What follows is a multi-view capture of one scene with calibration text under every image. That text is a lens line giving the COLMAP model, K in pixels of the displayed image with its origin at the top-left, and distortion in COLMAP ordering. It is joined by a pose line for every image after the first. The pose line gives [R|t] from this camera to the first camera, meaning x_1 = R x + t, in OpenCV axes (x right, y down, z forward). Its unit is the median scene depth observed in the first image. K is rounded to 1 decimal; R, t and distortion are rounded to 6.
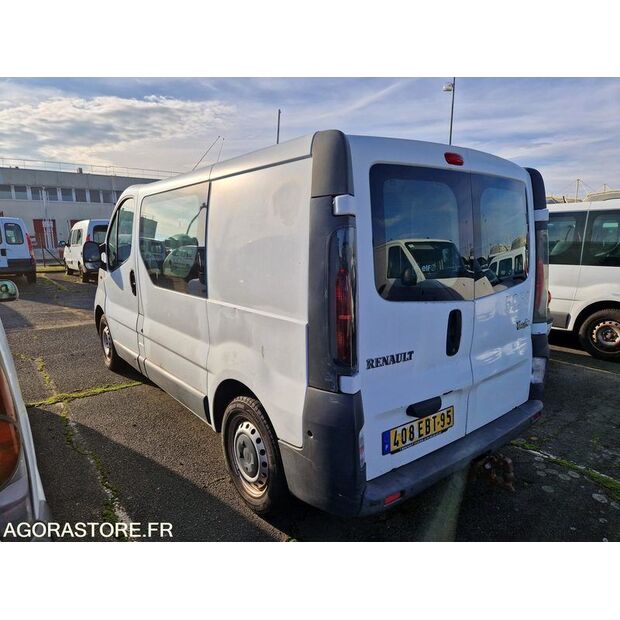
lens RADIAL K [[425.8, 0, 310.0], [0, 425.8, 310.0], [0, 0, 1]] dist [0.086781, -0.073857]
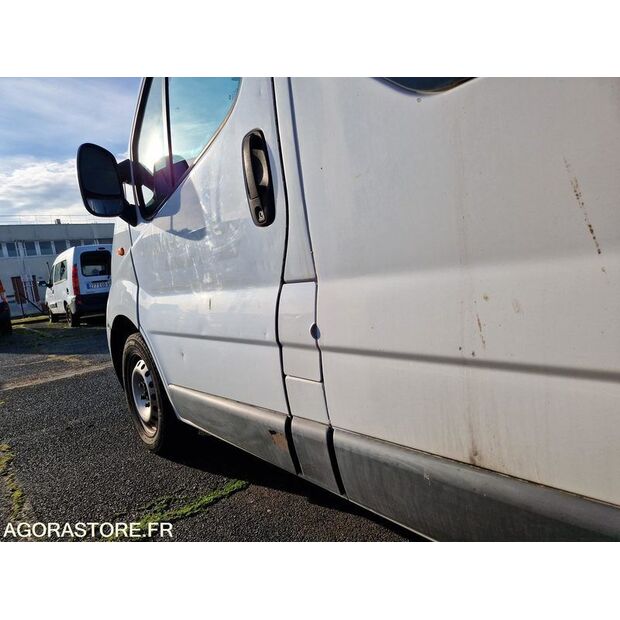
lens RADIAL K [[409.4, 0, 310.0], [0, 409.4, 310.0], [0, 0, 1]] dist [0.067143, -0.061265]
pose [[0.991845, -0.118186, 0.047713, -0.395186], [0.121619, 0.989589, -0.076956, 0.053488], [-0.038121, 0.082131, 0.995892, 0.709555]]
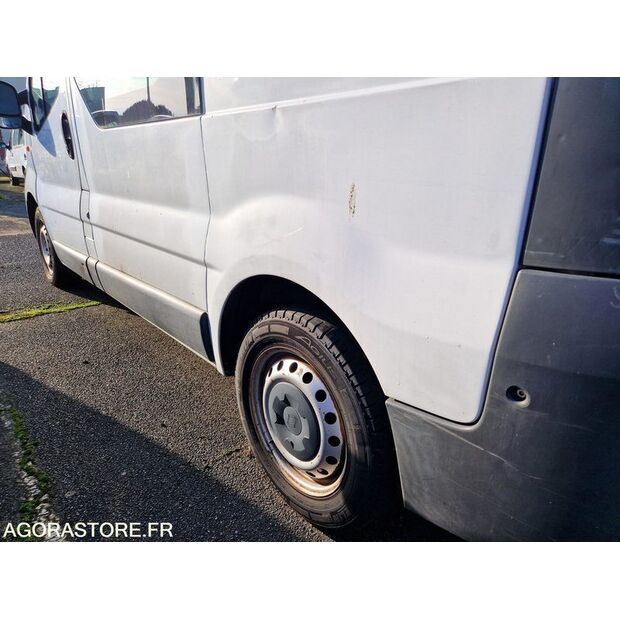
lens RADIAL K [[425.8, 0, 310.0], [0, 425.8, 310.0], [0, 0, 1]] dist [0.086781, -0.073857]
pose [[0.998339, 0.002286, 0.057566, -0.102201], [-0.011017, 0.988347, 0.151815, 0.082083], [-0.056548, -0.152197, 0.986731, 0.331478]]
